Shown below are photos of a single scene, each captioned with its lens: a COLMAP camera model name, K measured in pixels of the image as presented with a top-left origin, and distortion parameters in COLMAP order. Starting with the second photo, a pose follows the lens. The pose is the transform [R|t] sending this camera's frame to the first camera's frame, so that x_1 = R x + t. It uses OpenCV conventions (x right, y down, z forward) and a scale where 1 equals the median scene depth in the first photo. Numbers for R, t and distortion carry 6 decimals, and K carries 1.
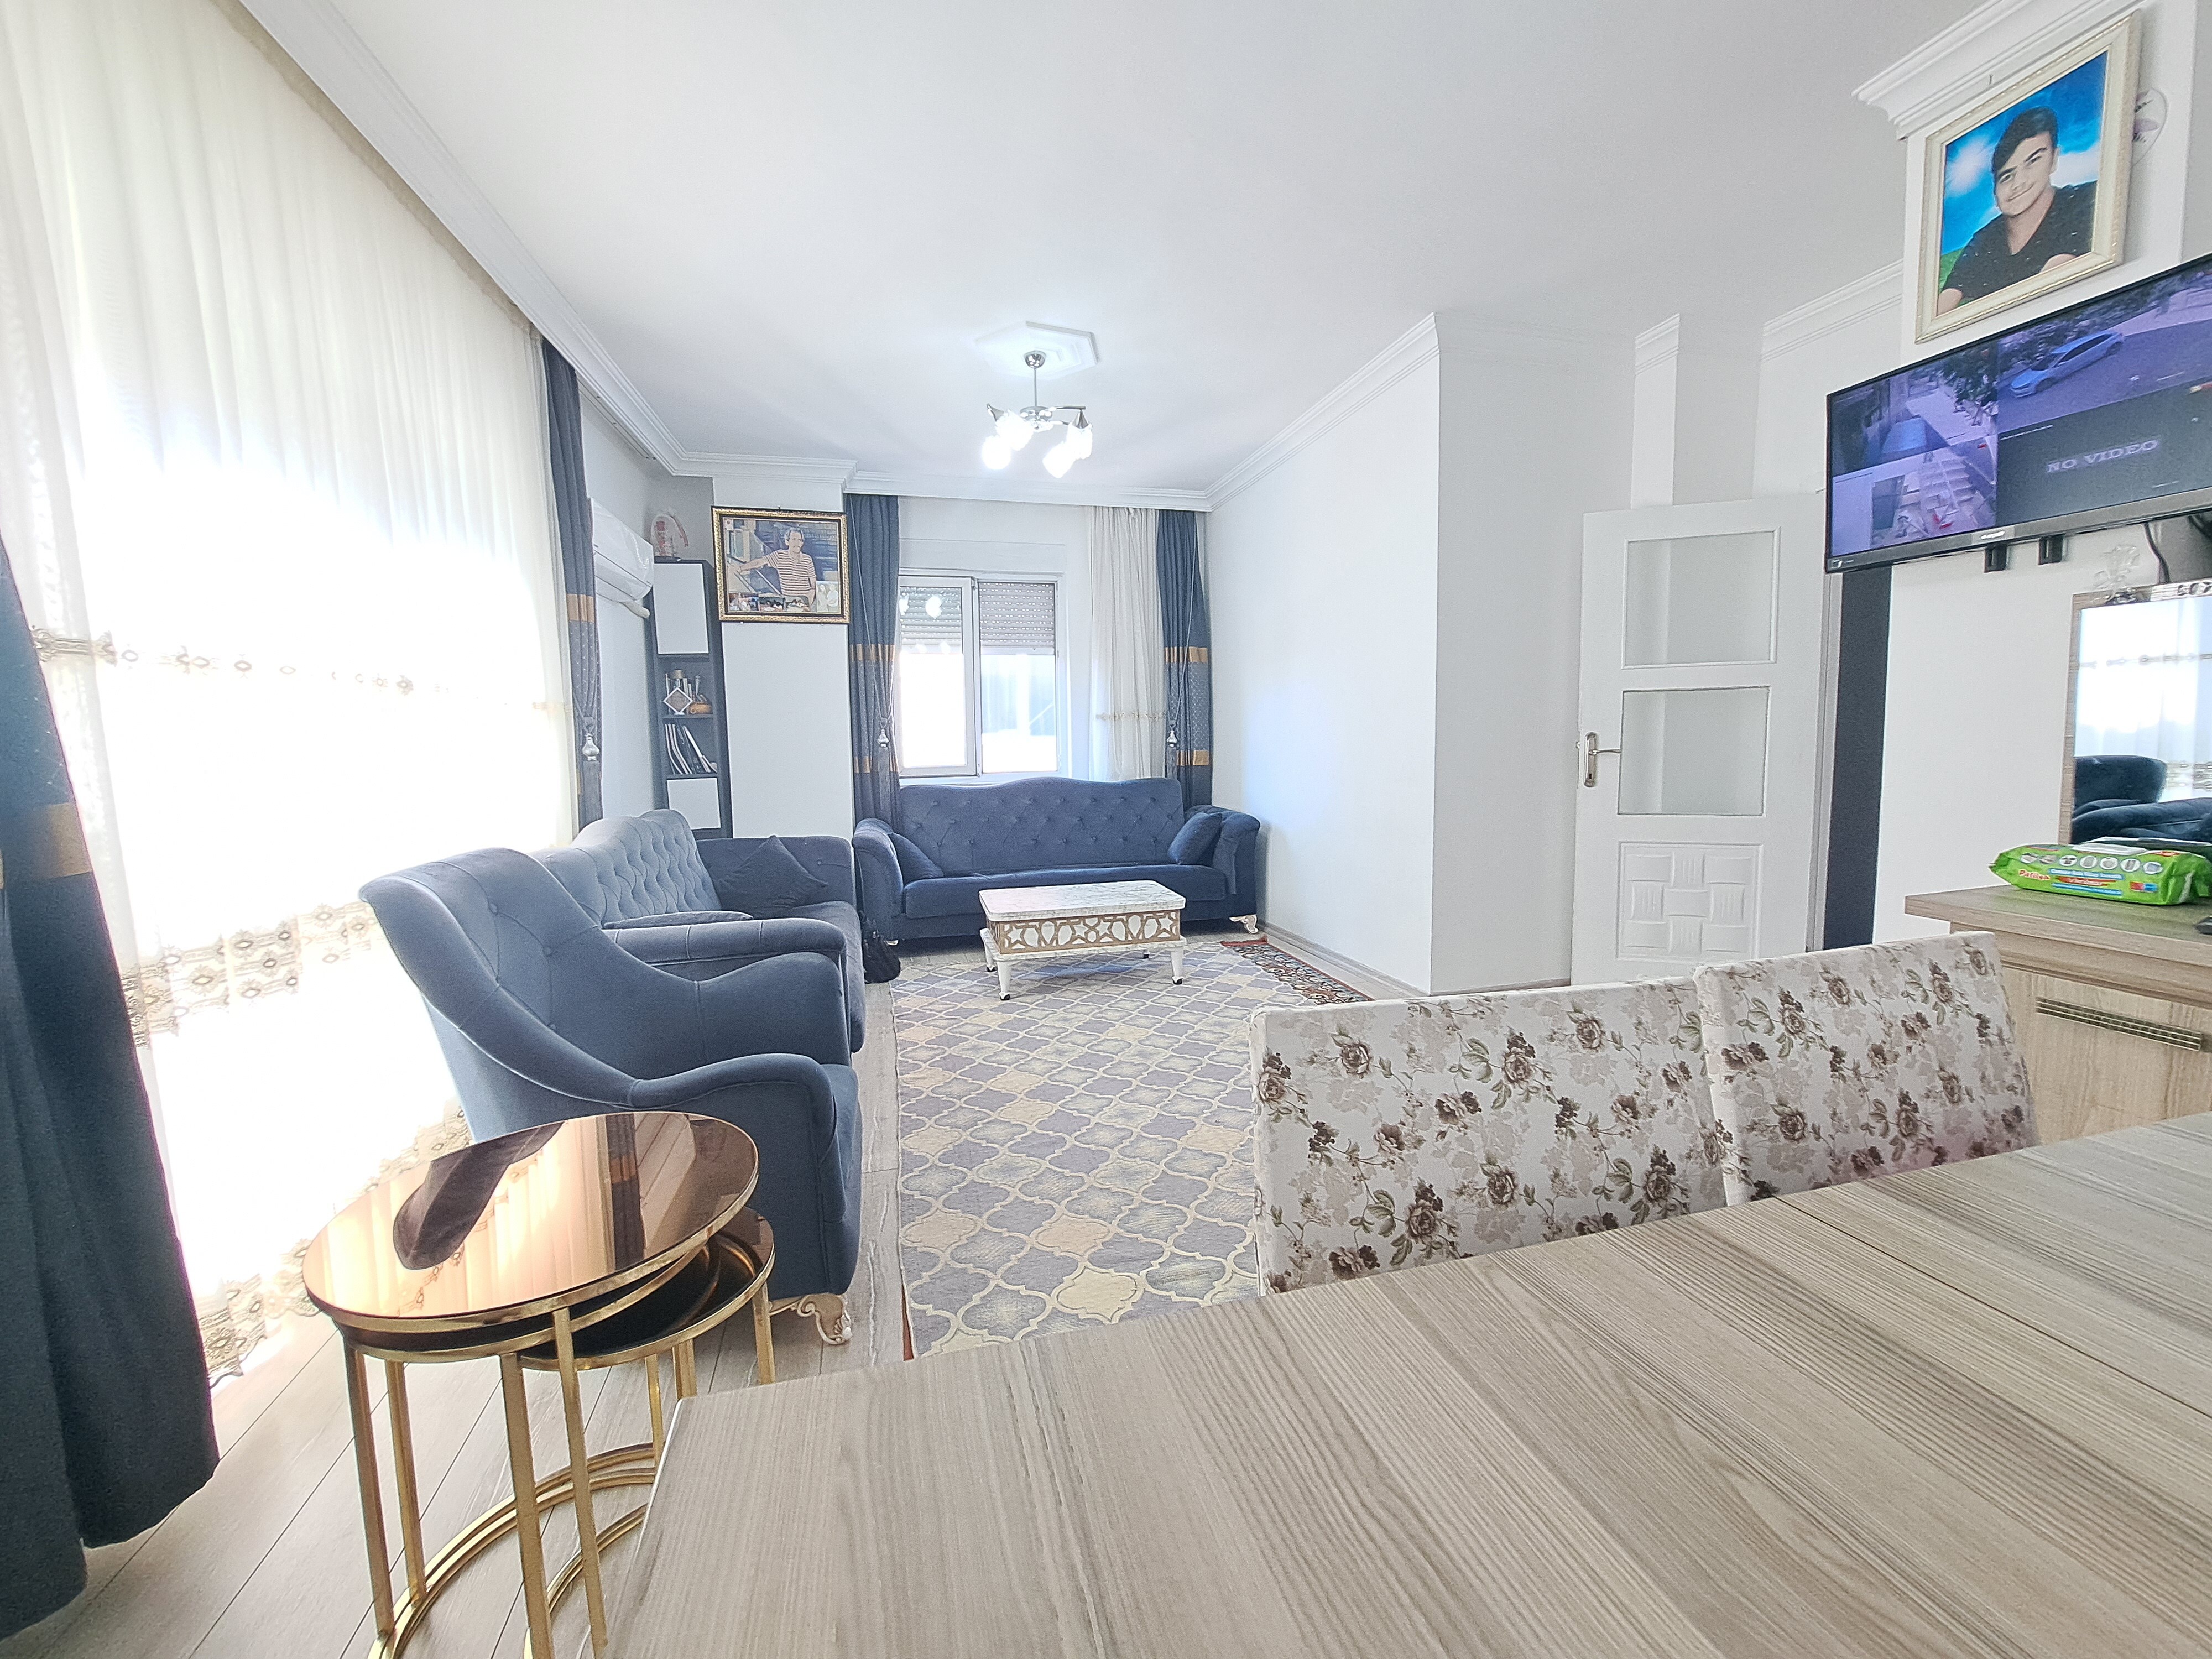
lens RADIAL K [[886.1, 0, 1093.8], [0, 886.1, 818.4], [0, 0, 1]] dist [-0.014070, -0.000512]
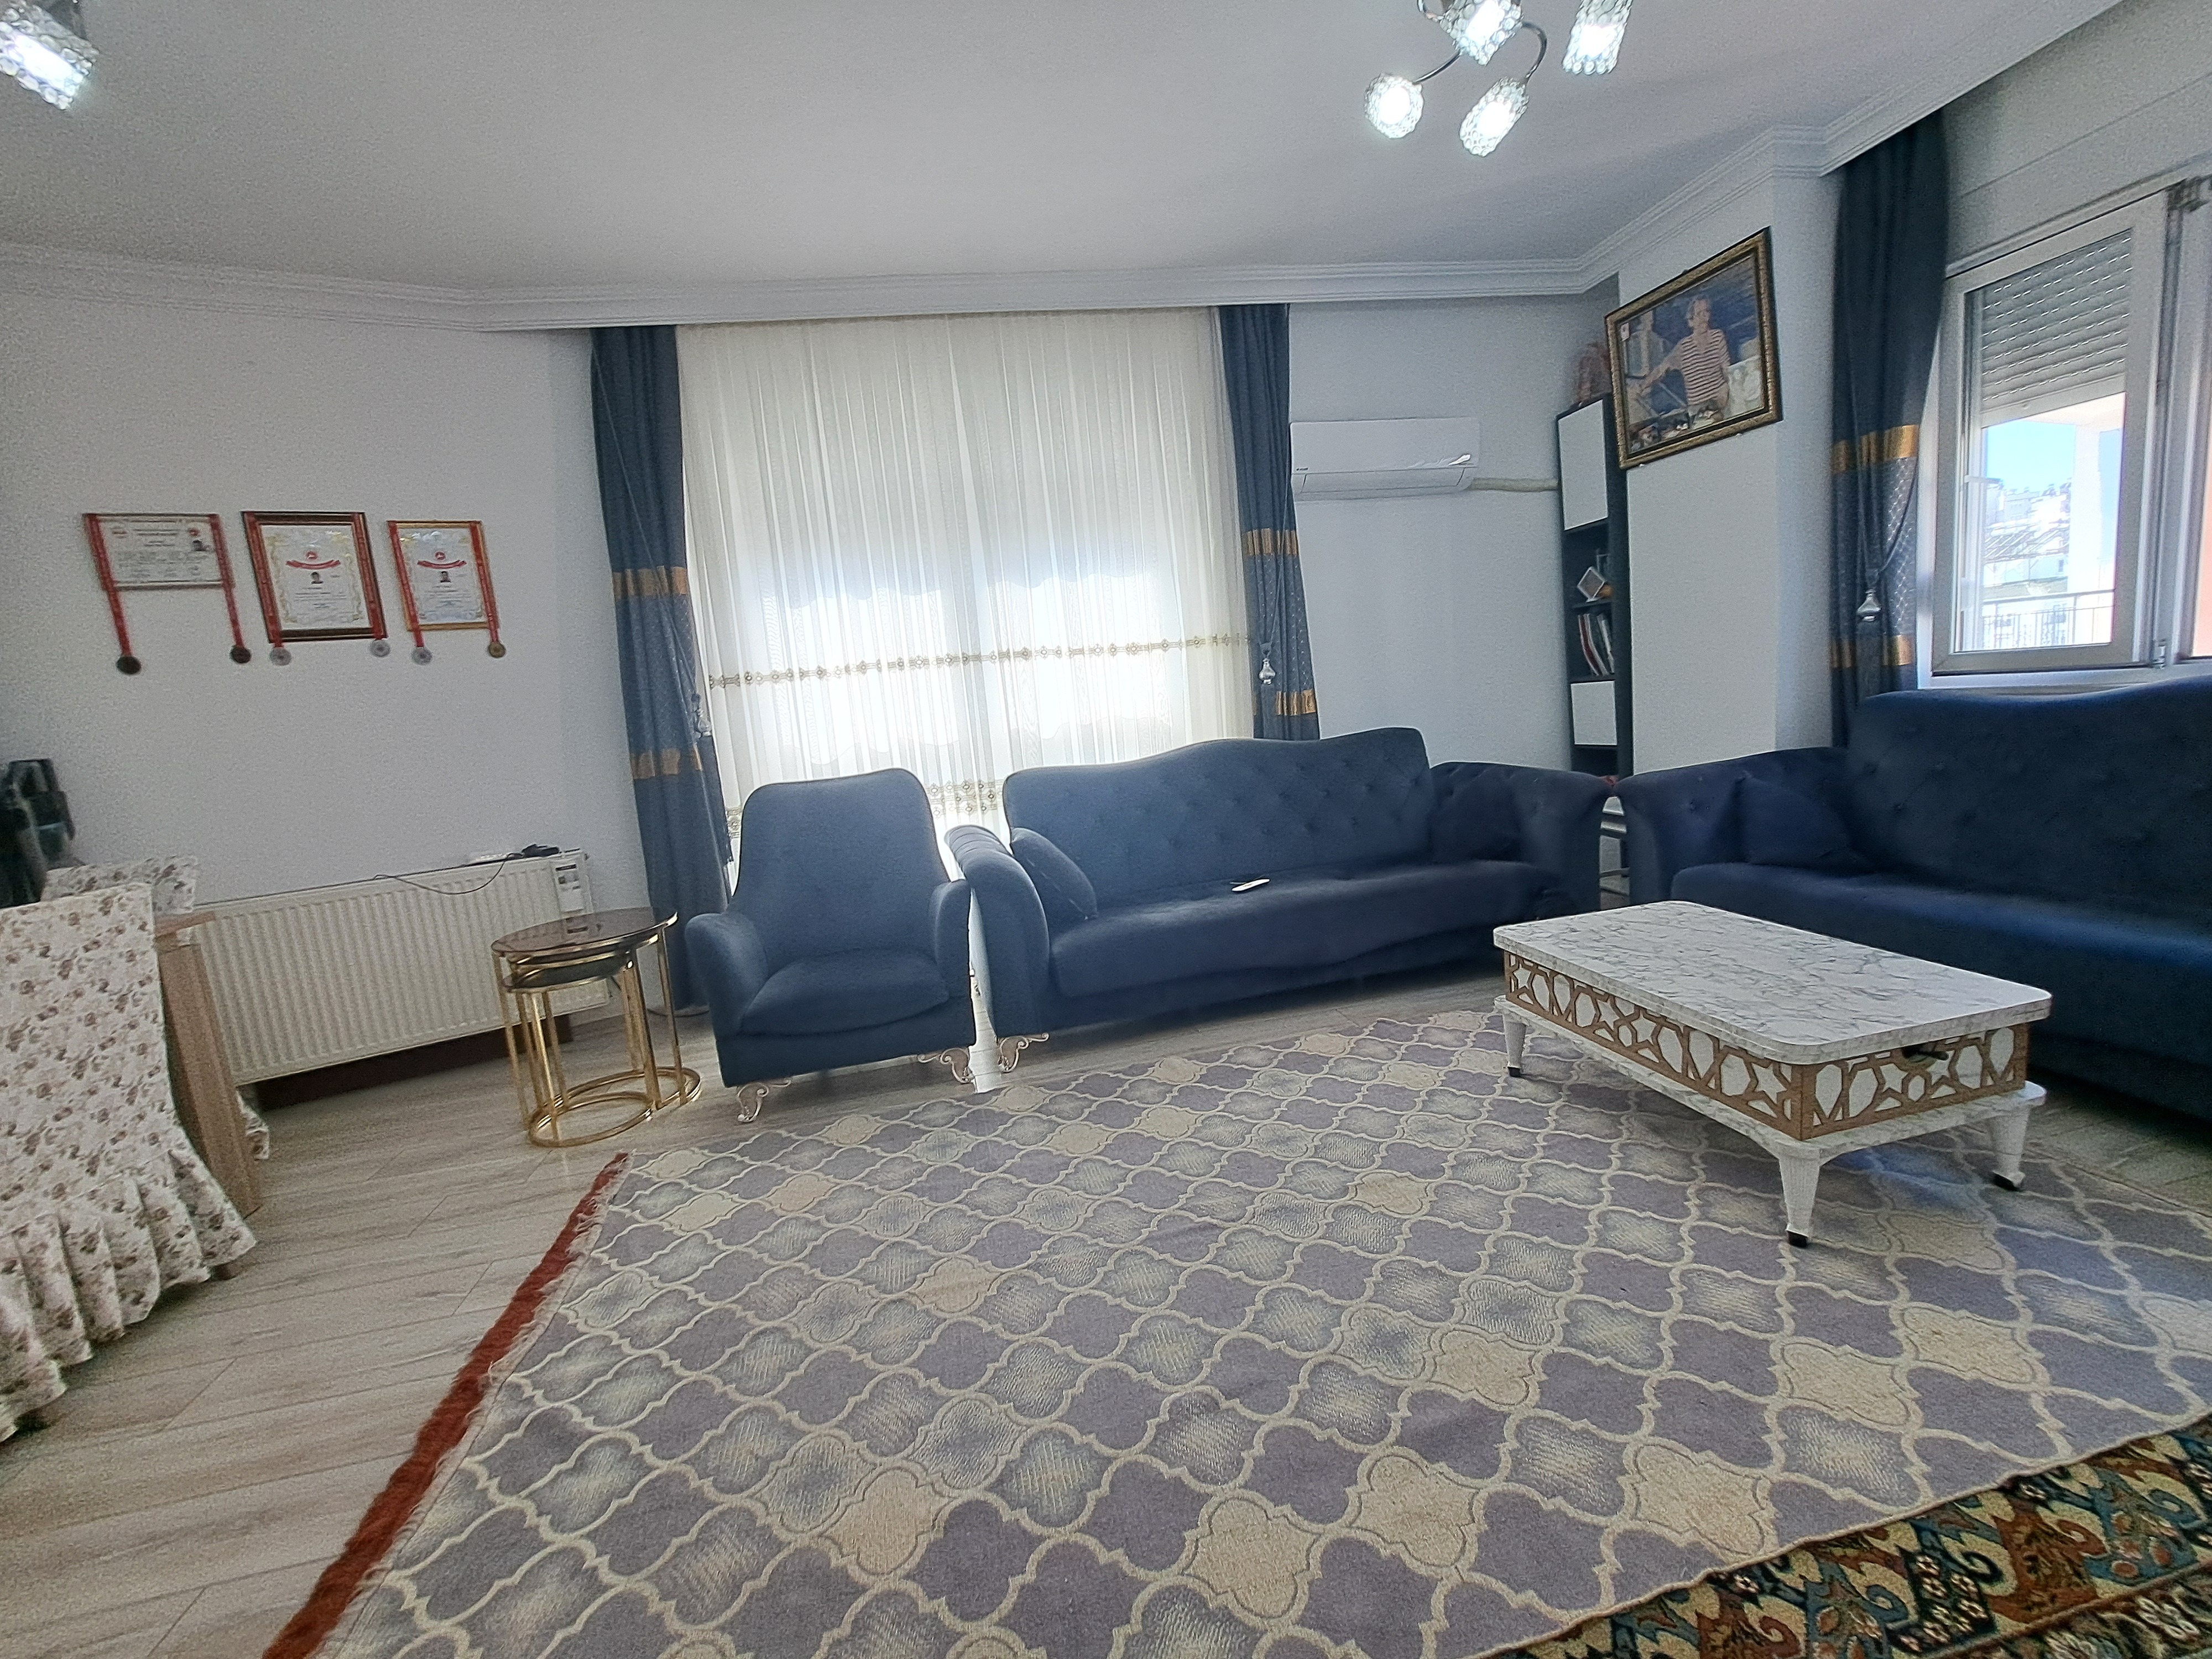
lens RADIAL K [[886.1, 0, 1093.6], [0, 886.1, 828.3], [0, 0, 1]] dist [-0.014070, -0.000512]
pose [[-0.039440, 0.171093, -0.984465, 0.636249], [0.006849, 0.985255, 0.170955, -0.090444], [0.999198, 0.000000, -0.040031, 0.962927]]
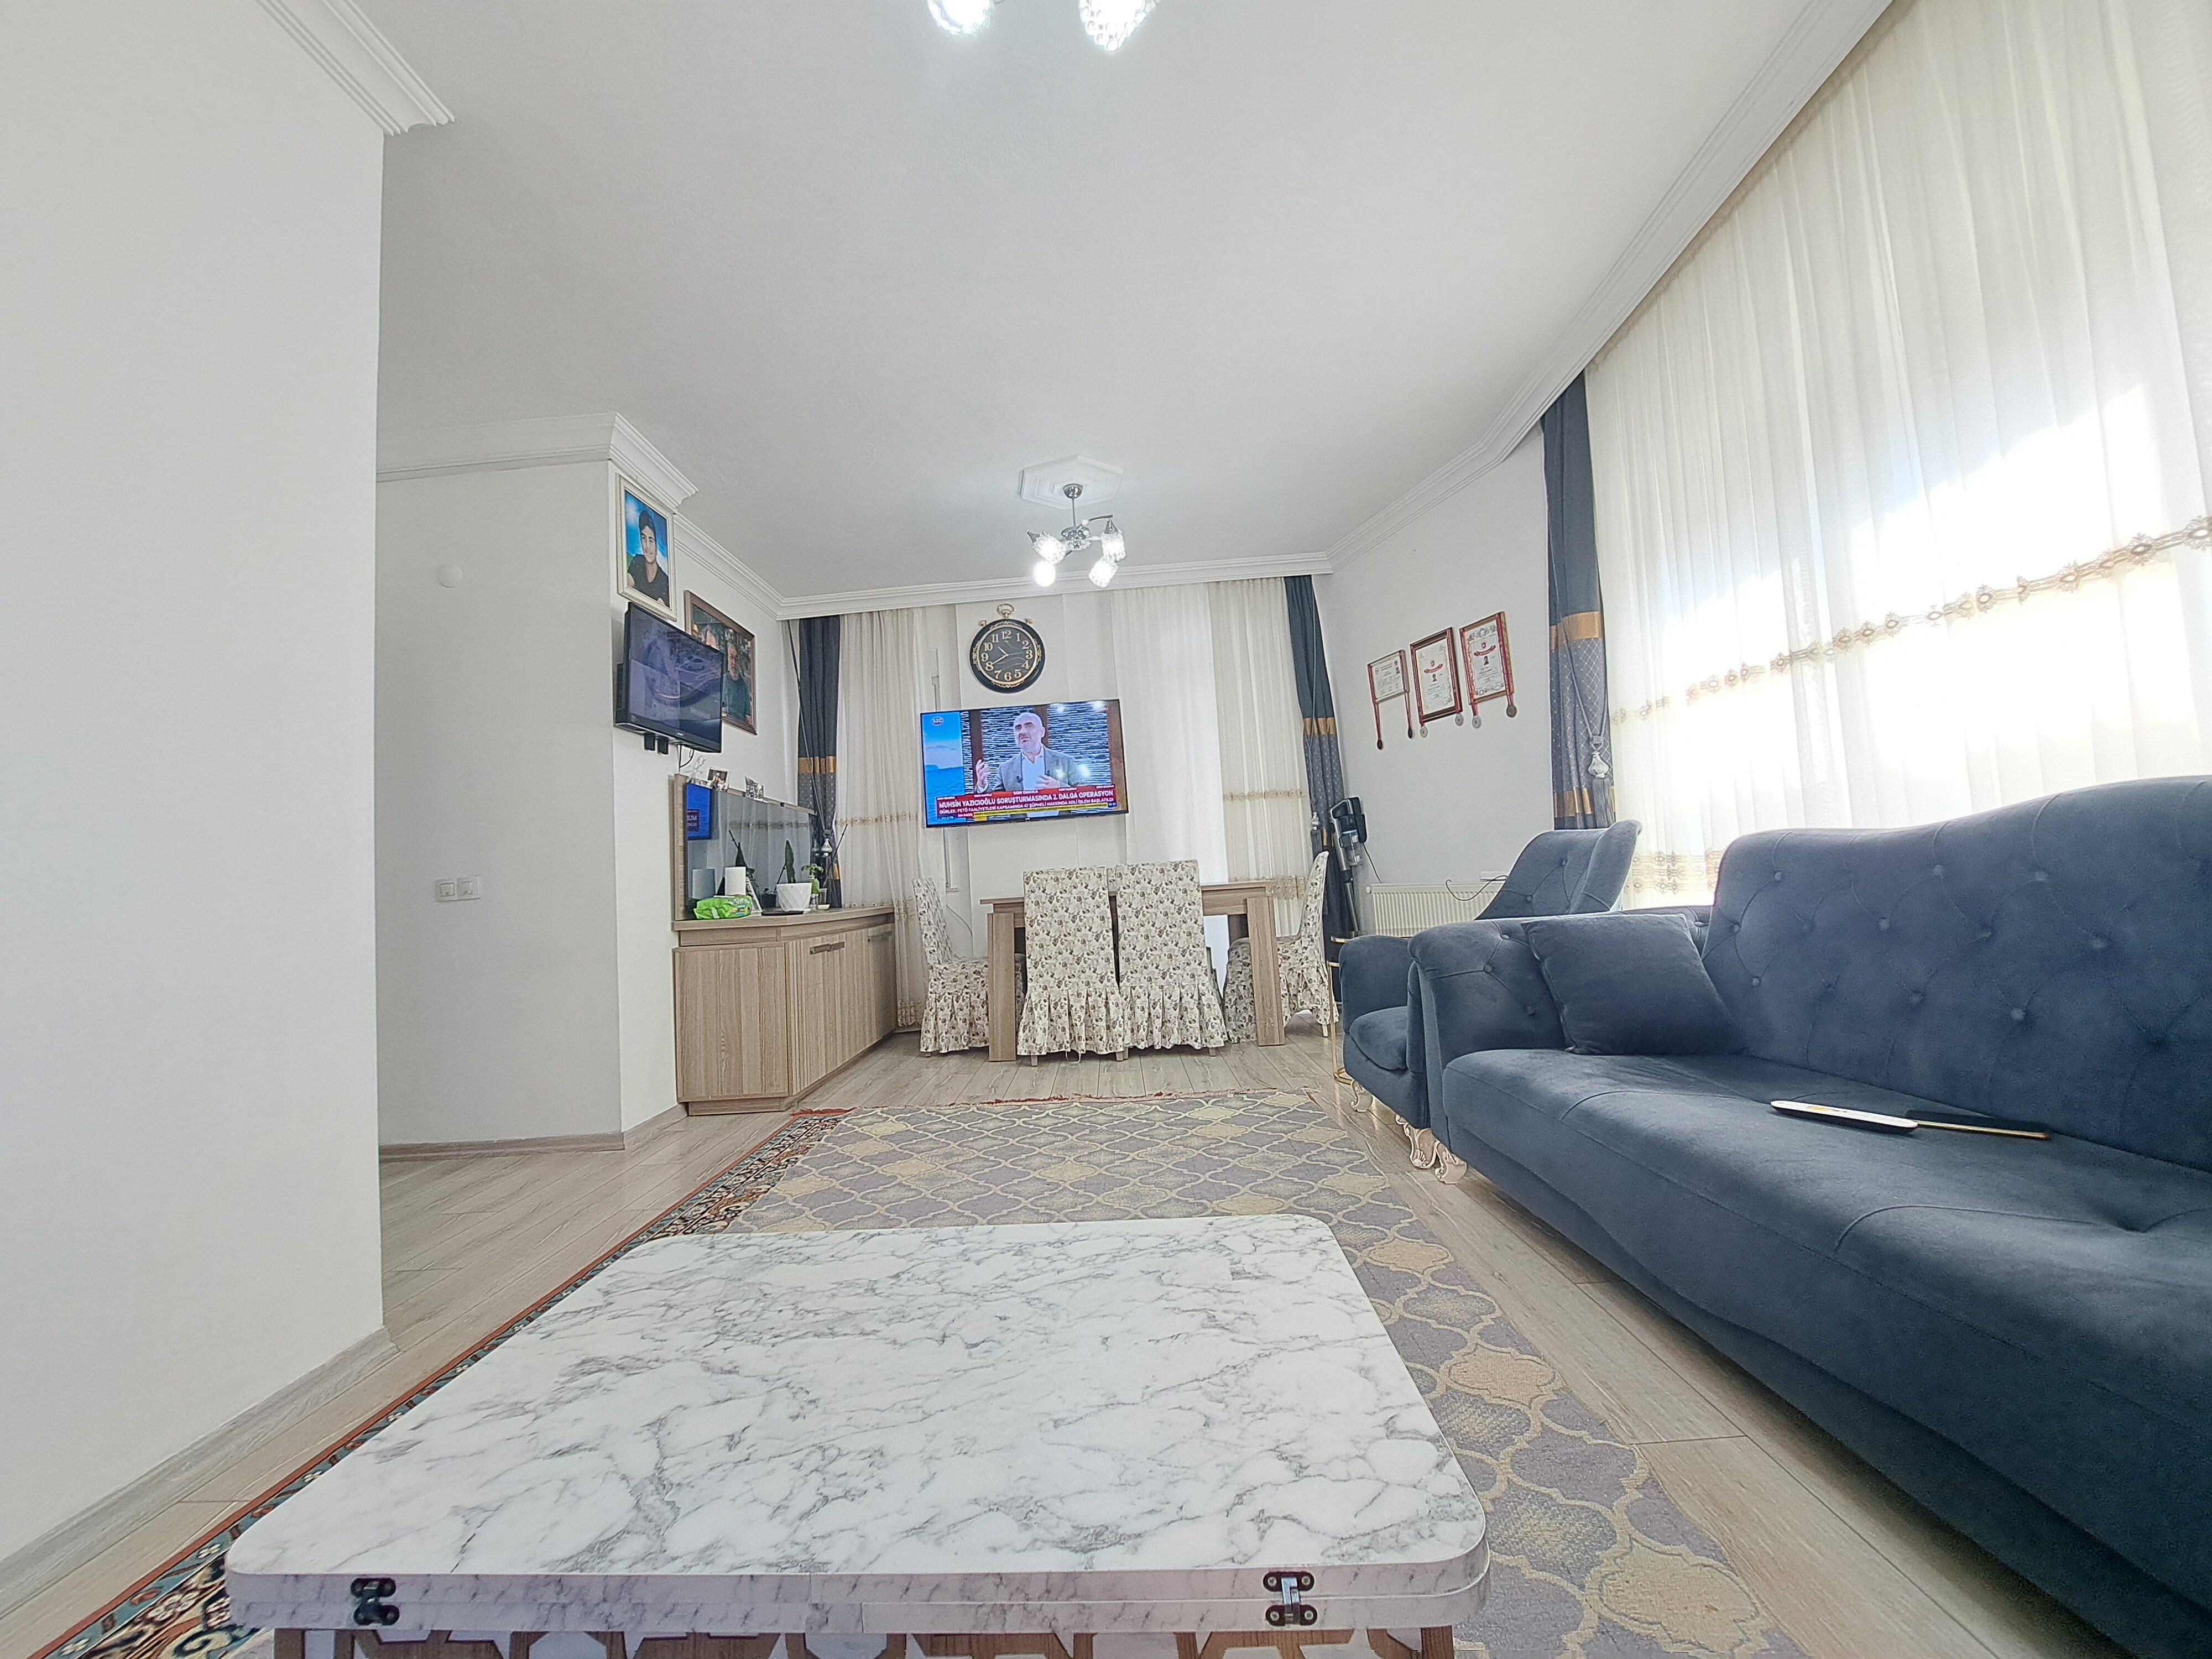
lens RADIAL K [[886.1, 0, 1082.5], [0, 886.1, 818.0], [0, 0, 1]] dist [-0.014070, -0.000512]
pose [[-0.958810, 0.104405, 0.264166, -0.166762], [0.110383, 0.993858, 0.007848, -0.046270], [-0.261724, 0.036684, -0.964445, 1.673905]]
